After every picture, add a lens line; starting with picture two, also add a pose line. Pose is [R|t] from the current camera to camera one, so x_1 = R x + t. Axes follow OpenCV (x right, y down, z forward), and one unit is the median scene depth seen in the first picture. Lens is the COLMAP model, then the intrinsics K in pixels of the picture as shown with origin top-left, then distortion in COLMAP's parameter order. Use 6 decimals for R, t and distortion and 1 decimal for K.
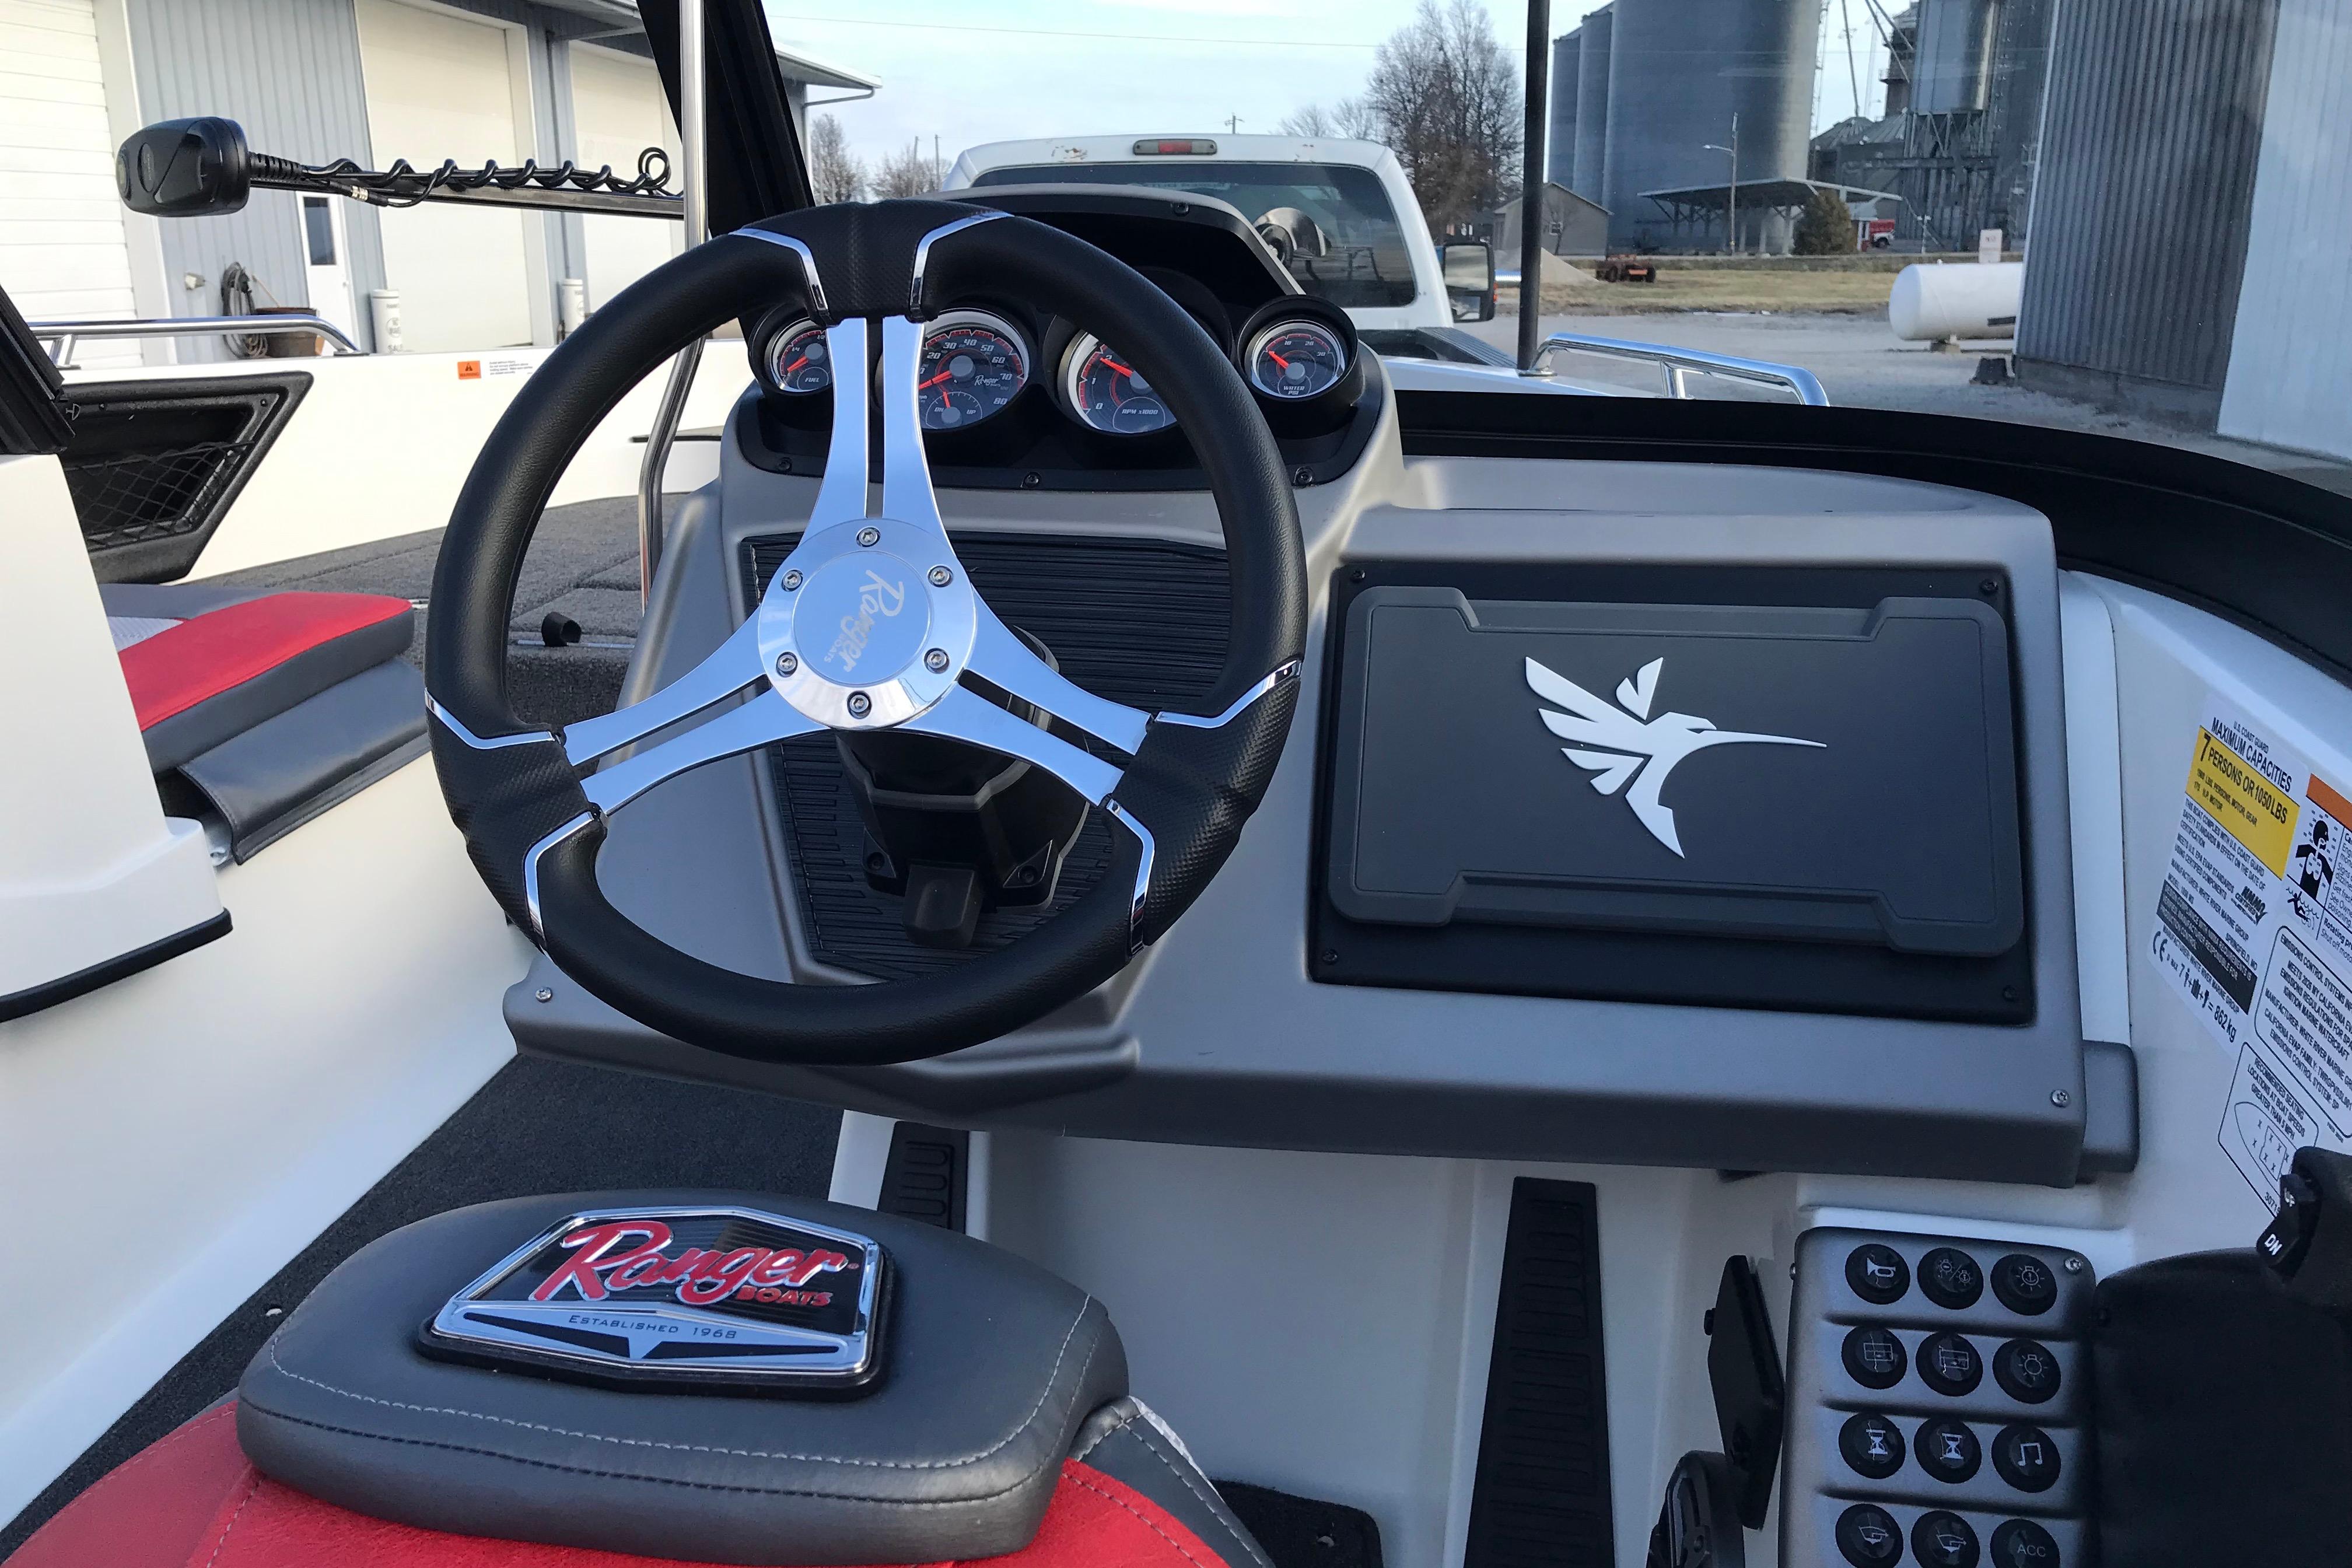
lens RADIAL K [[1902.3, 0, 1176.0], [0, 1902.3, 784.0], [0, 0, 1]] dist [0.014489, 0.011349]
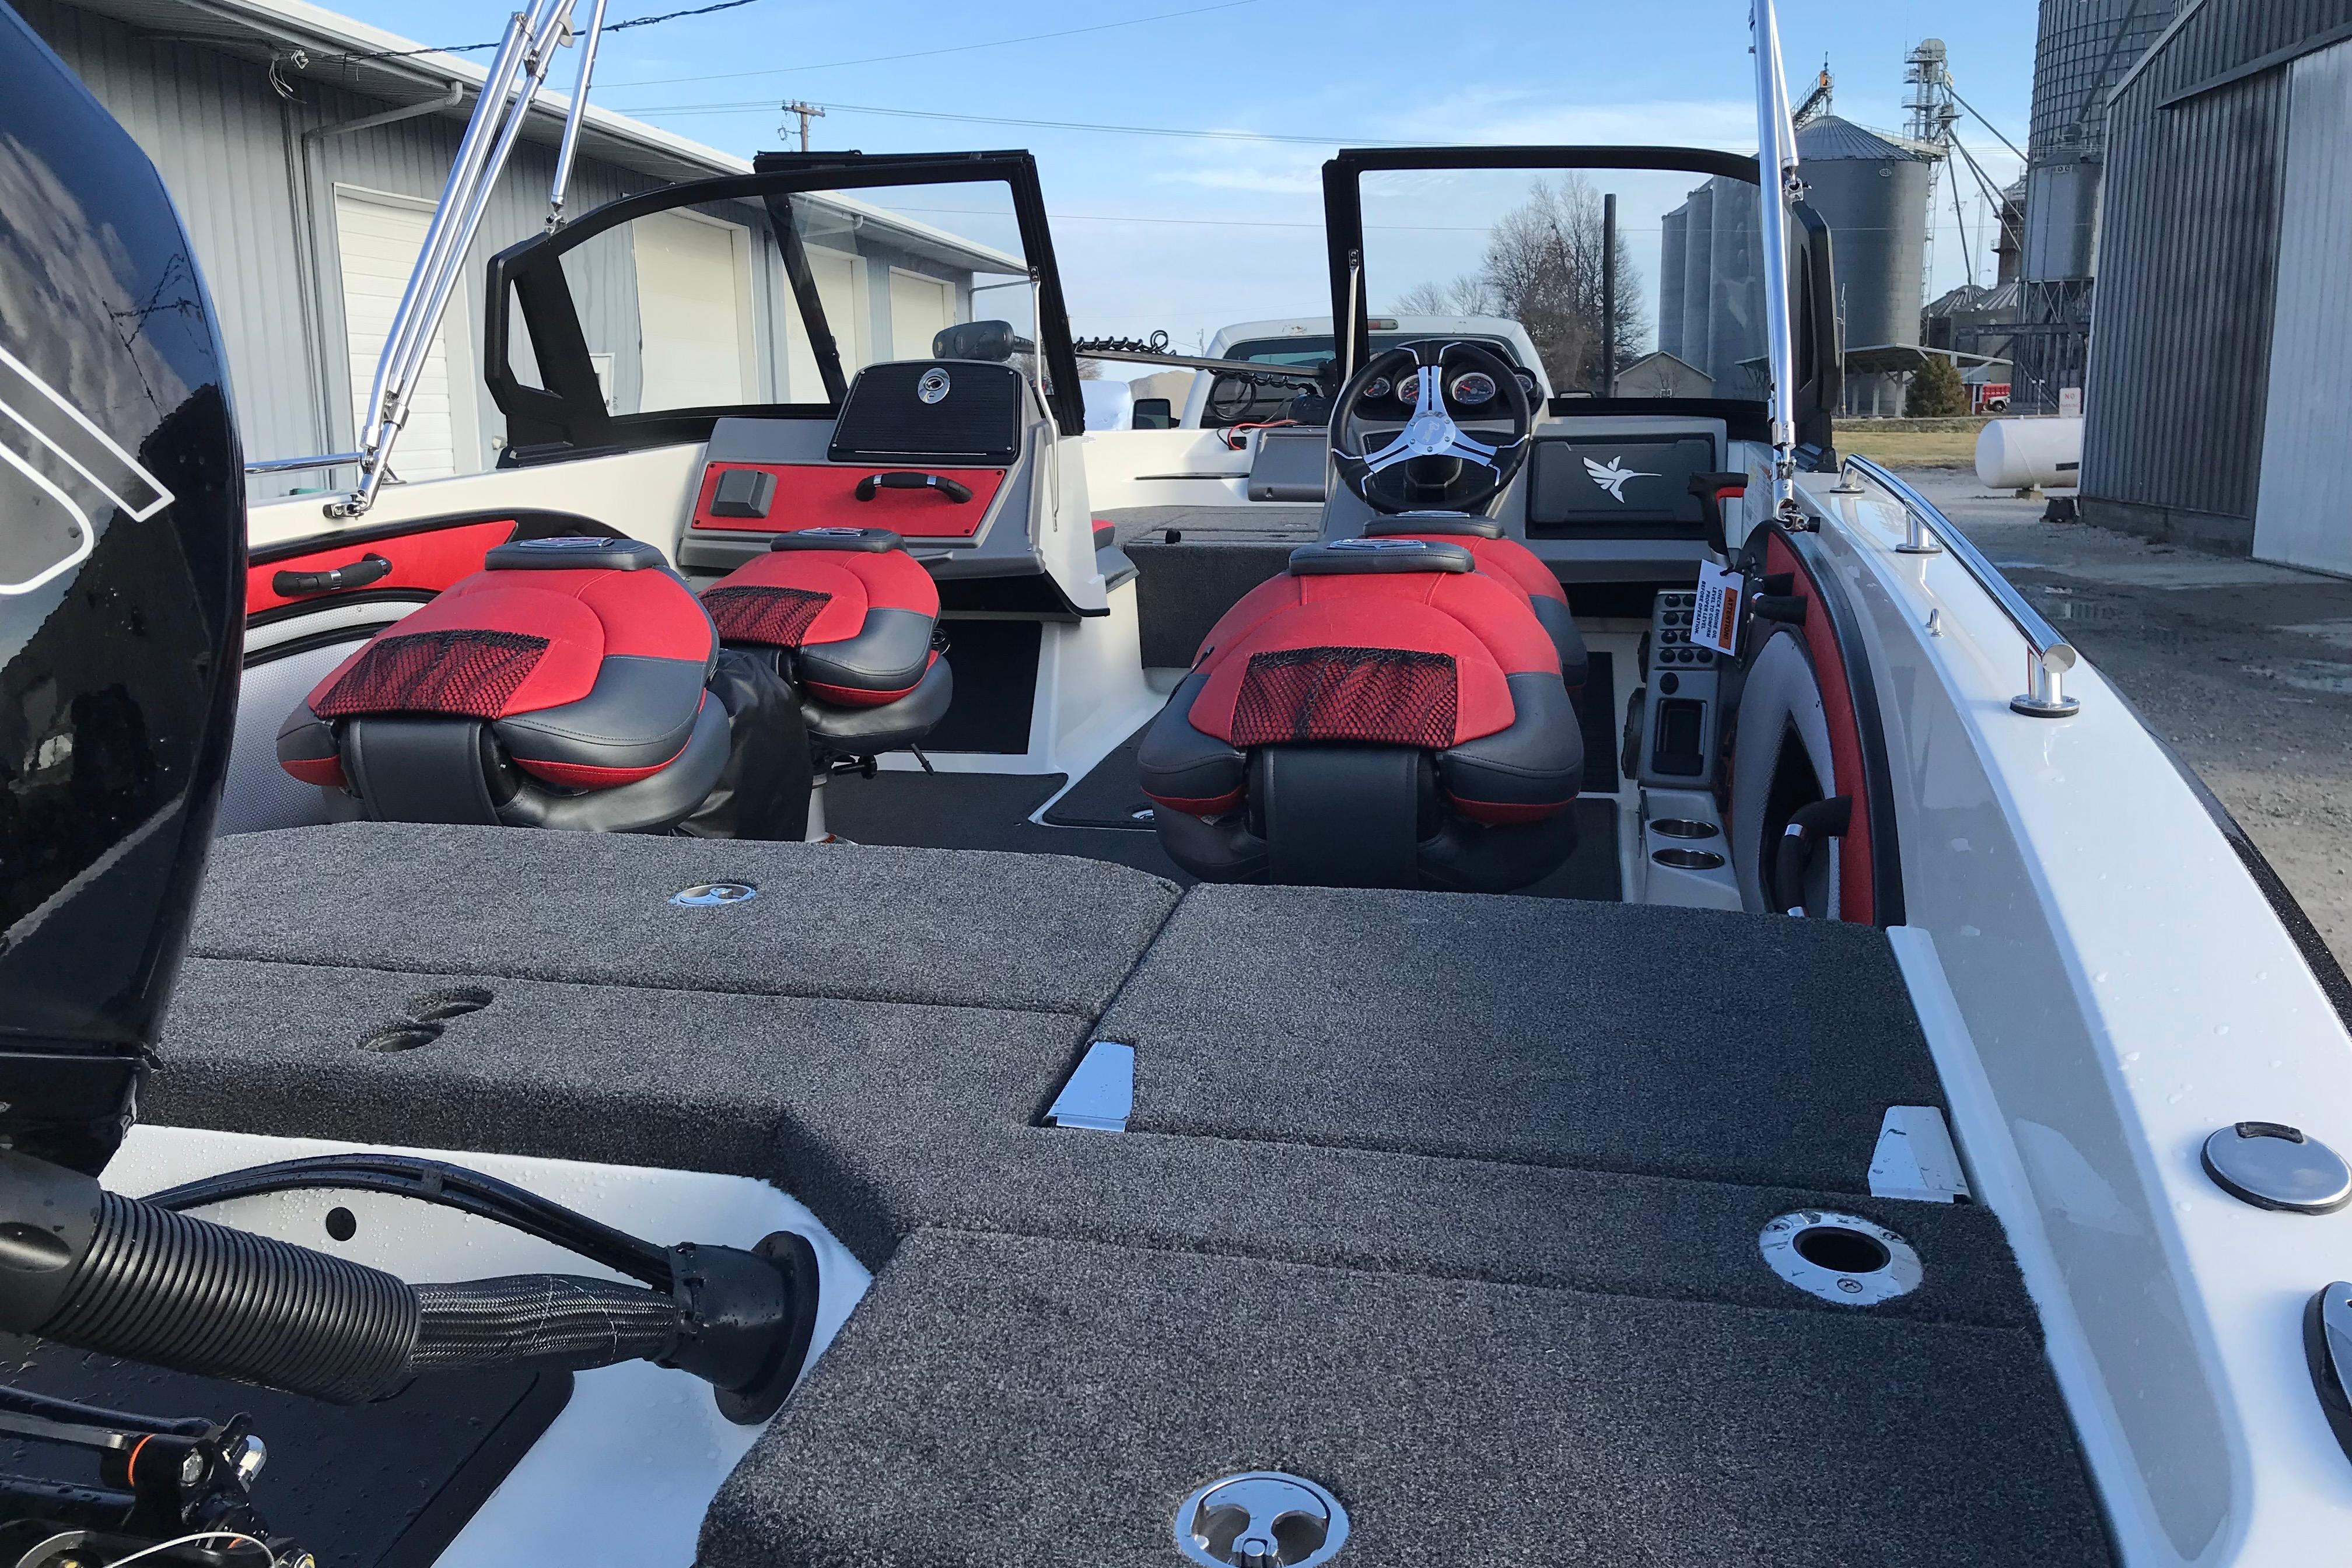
lens RADIAL K [[1917.3, 0, 1177.1], [0, 1917.3, 769.3], [0, 0, 1]] dist [0.028953, -0.029447]
pose [[0.998247, 0.000715, -0.059188, -0.059750], [-0.006301, 0.995528, -0.094254, 0.138188], [0.058856, 0.094462, 0.993787, -0.419963]]
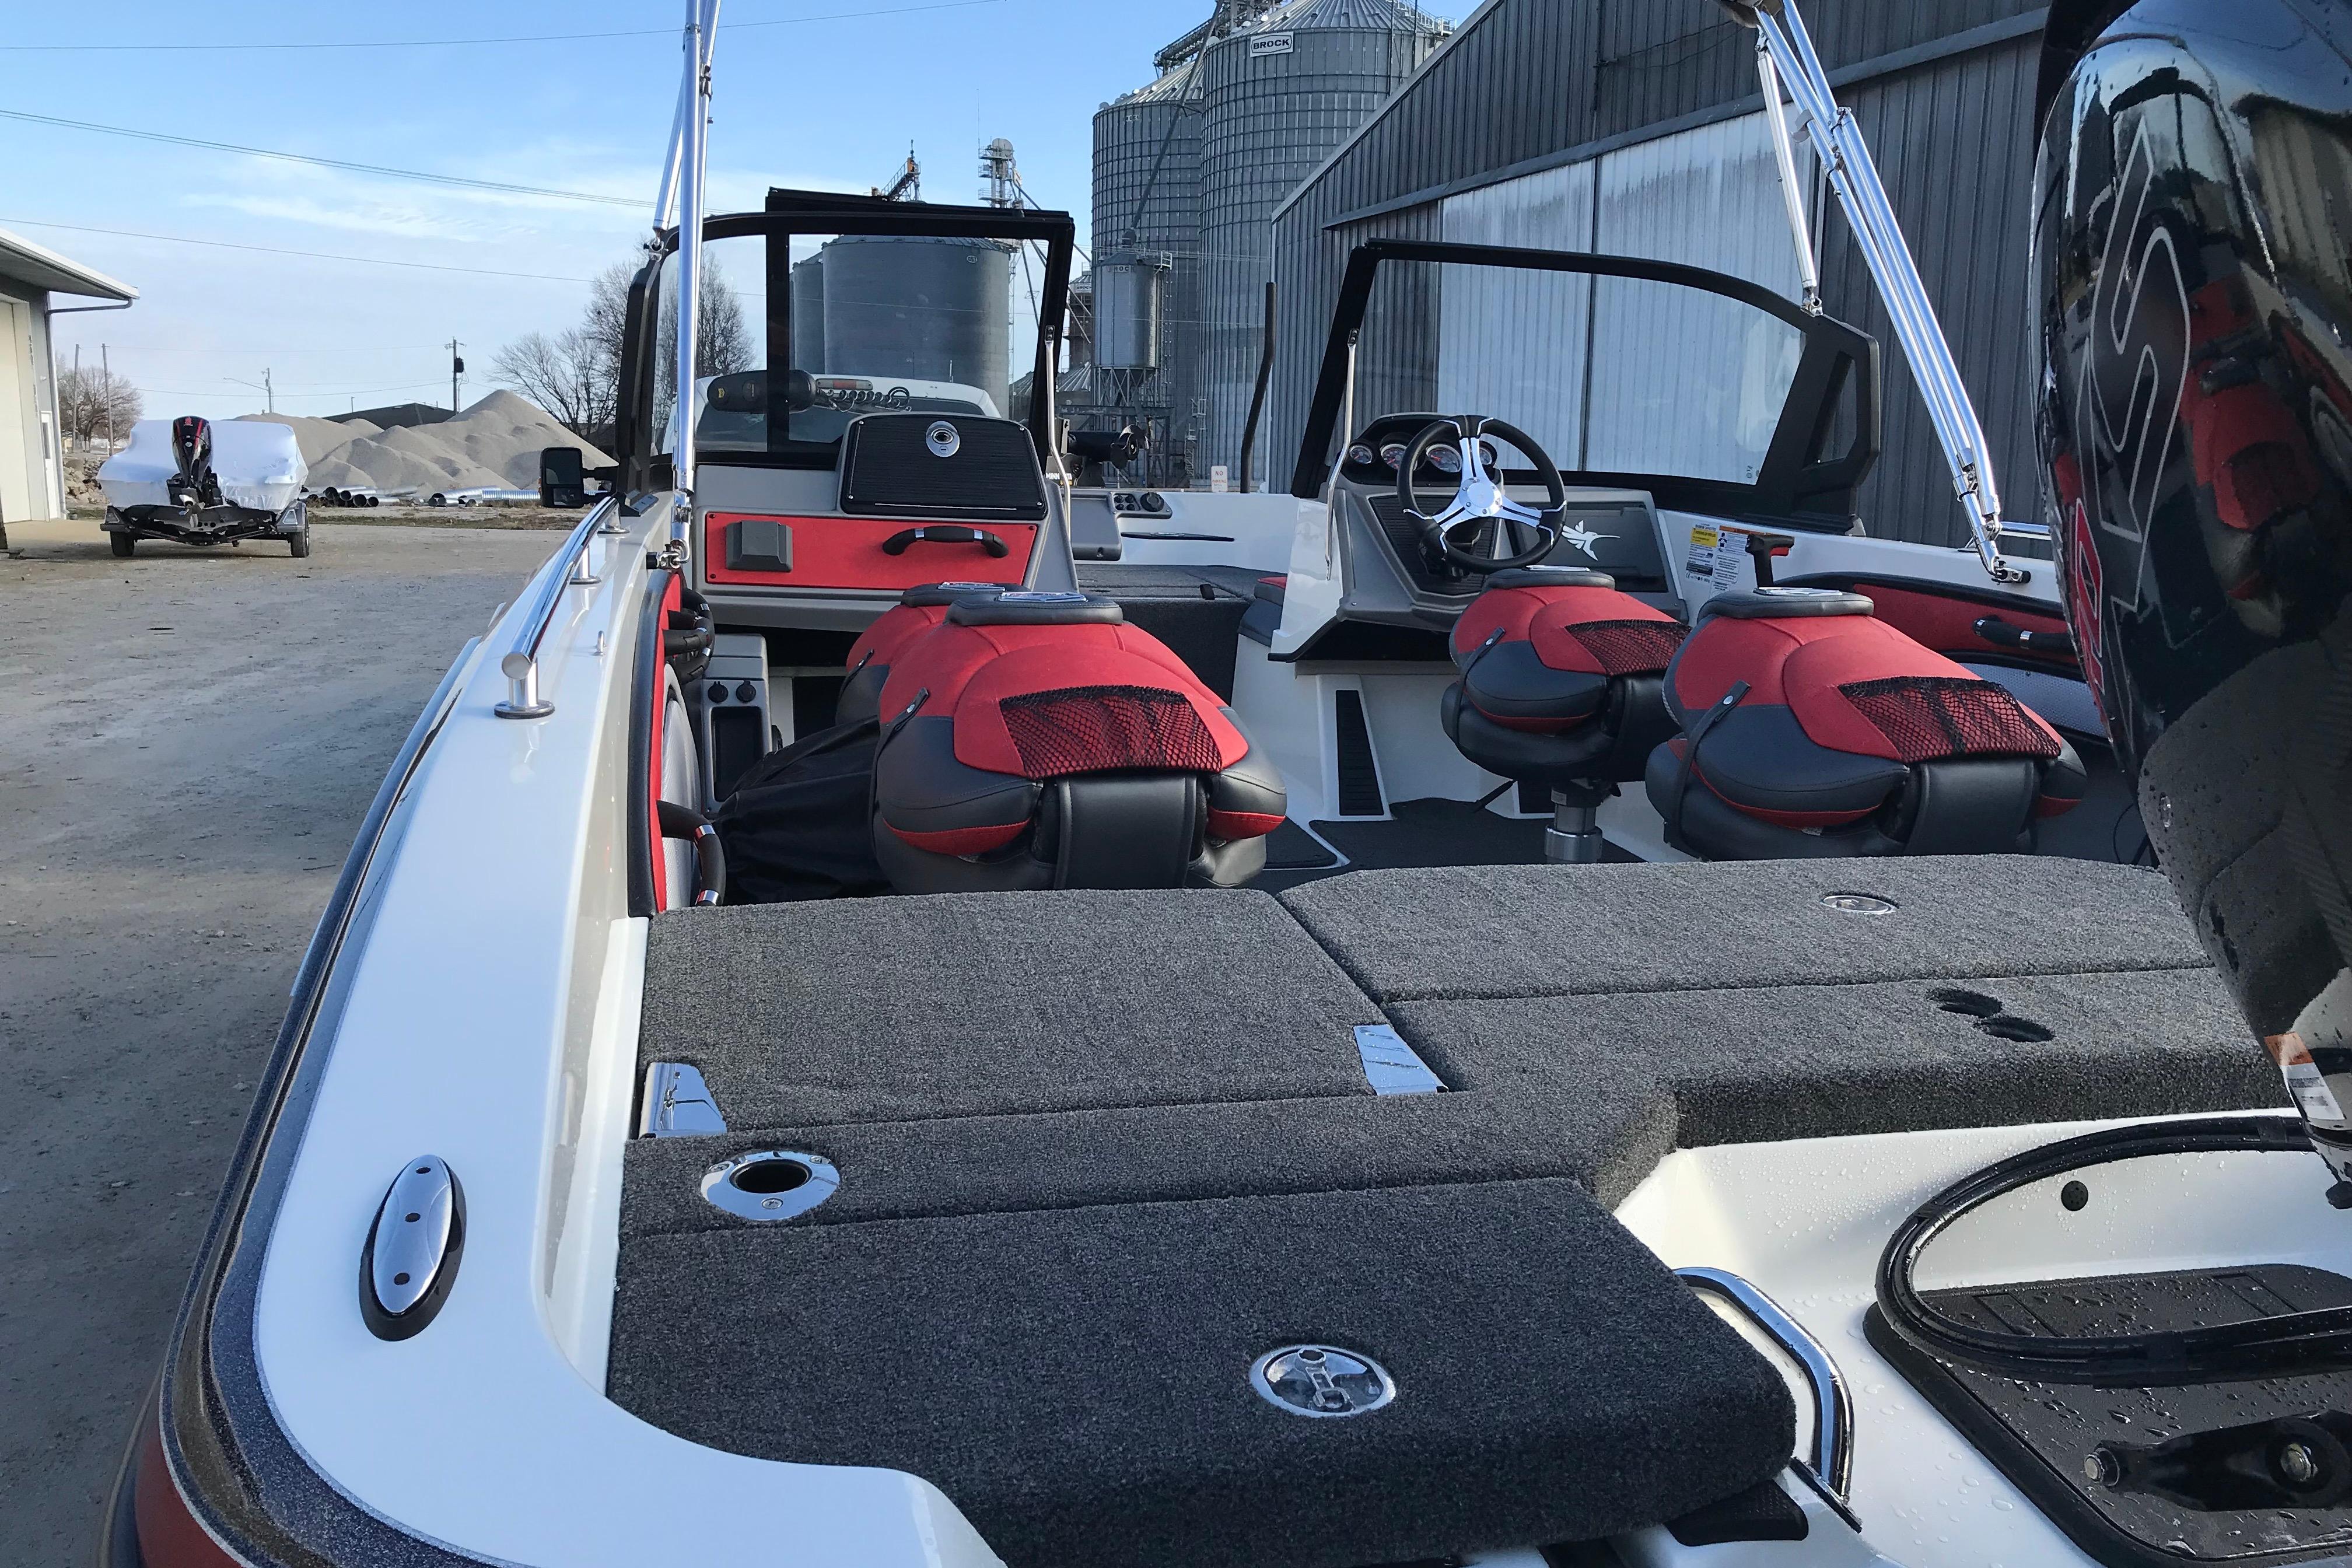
lens RADIAL K [[1917.3, 0, 1177.1], [0, 1917.3, 769.3], [0, 0, 1]] dist [0.028953, -0.029447]
pose [[0.921155, -0.044438, 0.386651, -0.351676], [0.092008, 0.990164, -0.105400, 0.132423], [-0.378164, 0.132664, 0.916183, -0.394440]]
